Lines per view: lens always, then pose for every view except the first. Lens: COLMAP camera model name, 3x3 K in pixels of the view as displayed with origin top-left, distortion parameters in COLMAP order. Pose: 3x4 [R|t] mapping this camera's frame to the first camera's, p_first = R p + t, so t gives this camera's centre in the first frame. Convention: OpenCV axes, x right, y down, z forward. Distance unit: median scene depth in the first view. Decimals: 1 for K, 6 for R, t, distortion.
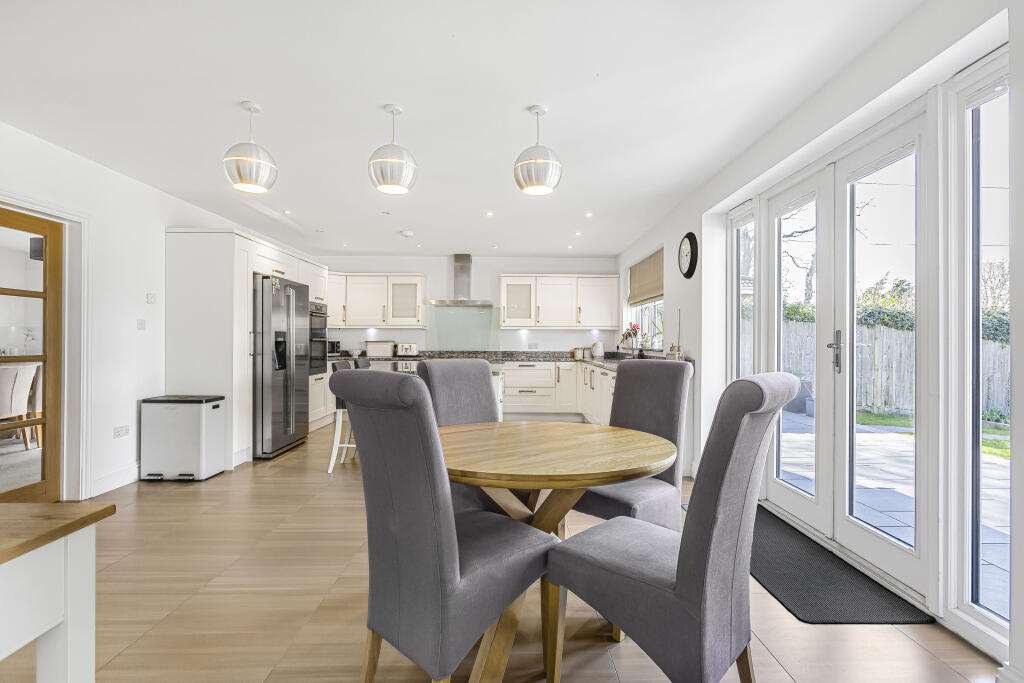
lens RADIAL K [[492.7, 0, 513.6], [0, 492.7, 342.7], [0, 0, 1]] dist [-0.000708, 0.004778]
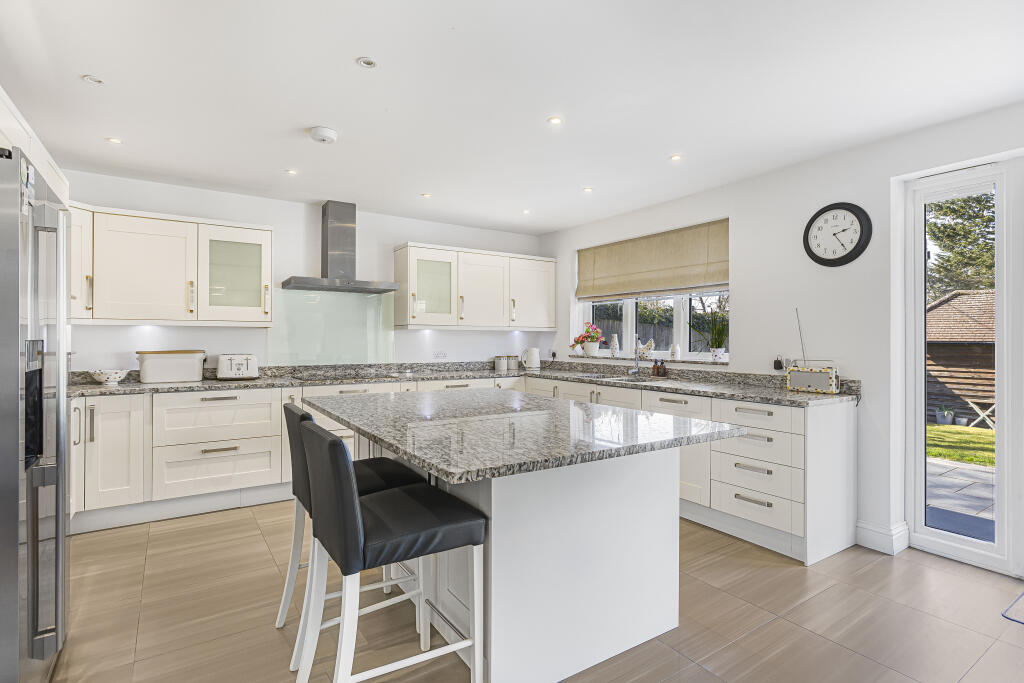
lens RADIAL K [[512.8, 0, 509.6], [0, 512.8, 338.0], [0, 0, 1]] dist [-0.002794, 0.001557]
pose [[0.836376, -0.001257, 0.548155, -0.275918], [0.004039, 0.999984, -0.003871, -0.013393], [-0.548142, 0.005451, 0.836368, 0.379279]]
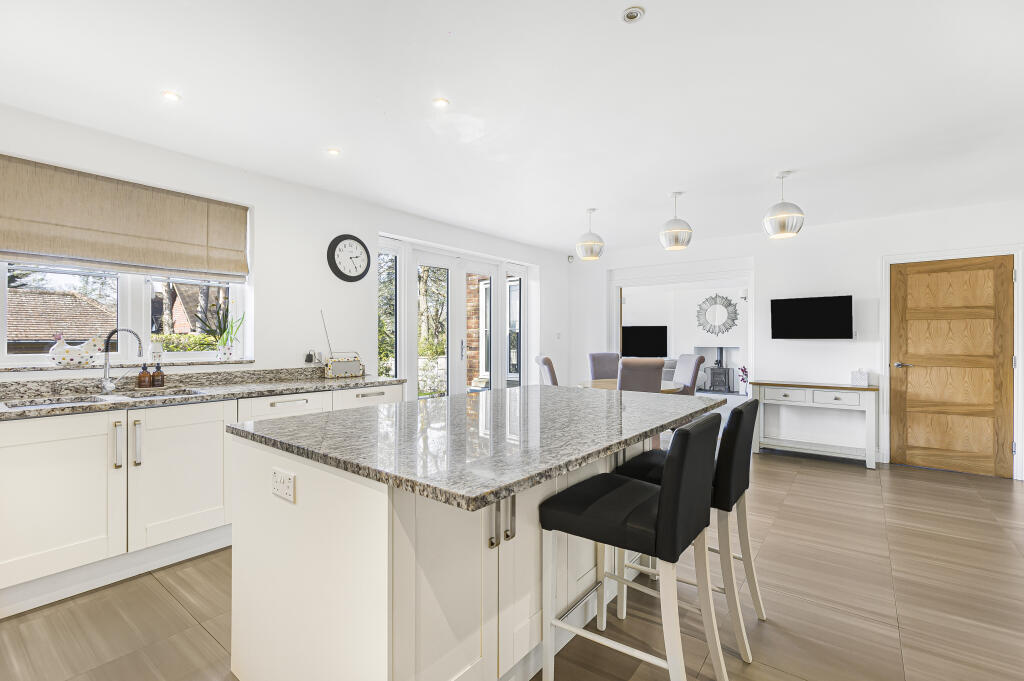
lens RADIAL K [[465.9, 0, 519.1], [0, 465.9, 335.8], [0, 0, 1]] dist [0.006850, 0.002062]
pose [[-0.787026, 0.001330, 0.616918, -0.285264], [-0.000479, 0.999996, -0.002768, -0.011938], [-0.616919, -0.002474, -0.787023, 0.908127]]
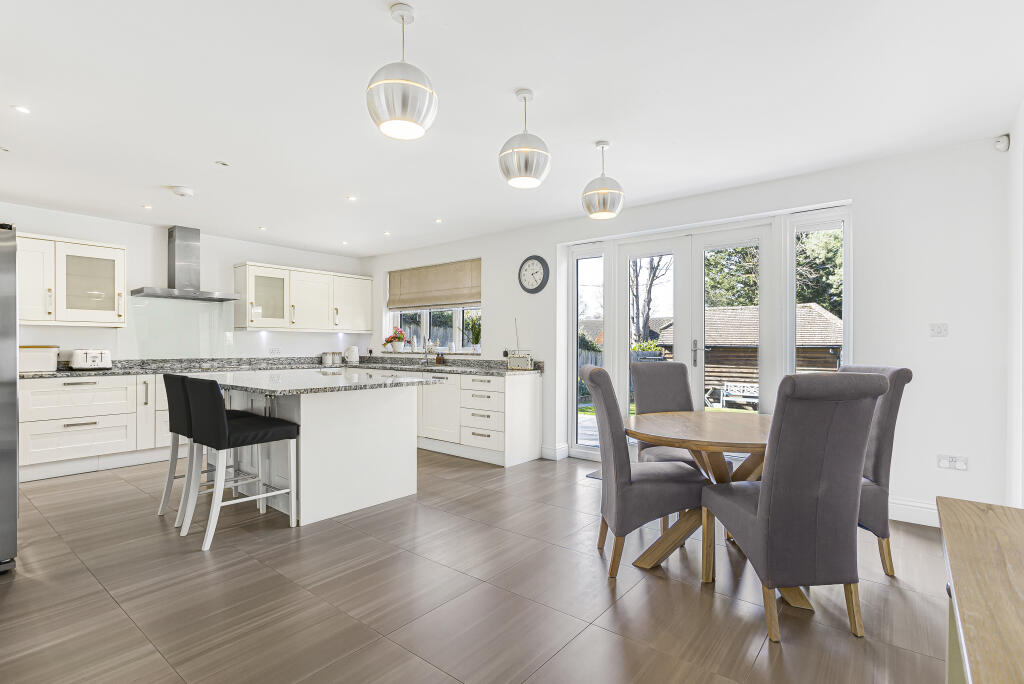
lens RADIAL K [[492.7, 0, 503.3], [0, 492.7, 346.2], [0, 0, 1]] dist [-0.000708, 0.004778]
pose [[0.641391, -0.004388, 0.767201, -0.370133], [0.004785, 0.999987, 0.001719, -0.001573], [-0.767199, 0.002569, 0.641404, 0.170074]]
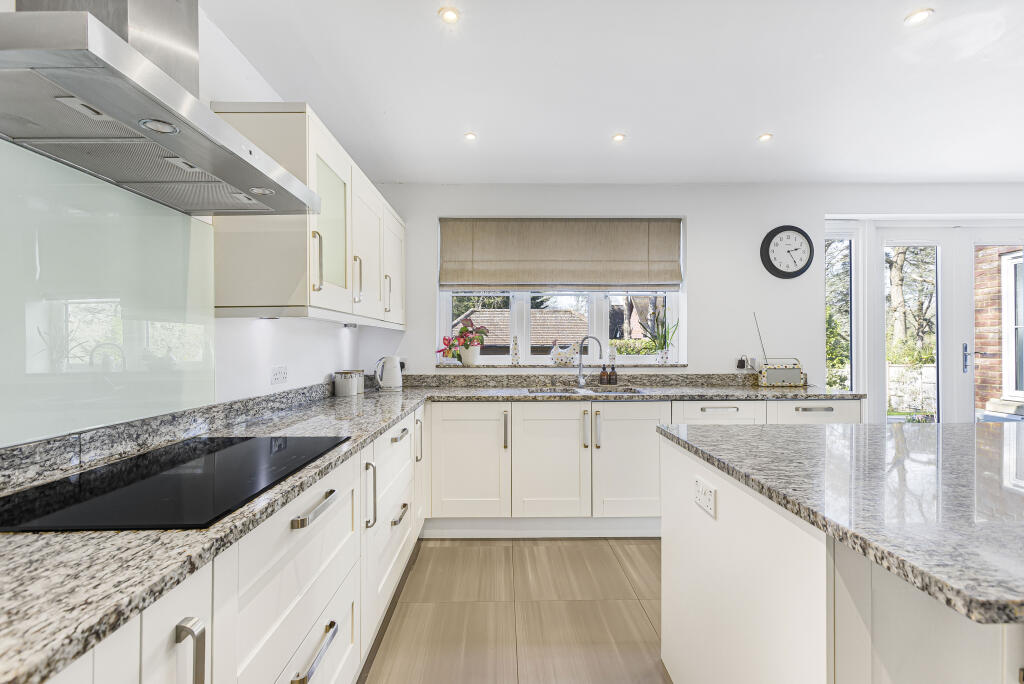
lens RADIAL K [[465.9, 0, 515.4], [0, 465.9, 344.6], [0, 0, 1]] dist [0.006850, 0.002062]
pose [[-0.016028, -0.004381, 0.999862, -0.271901], [0.009603, 0.999944, 0.004535, -0.013198], [-0.999825, 0.009674, -0.015985, 0.890857]]
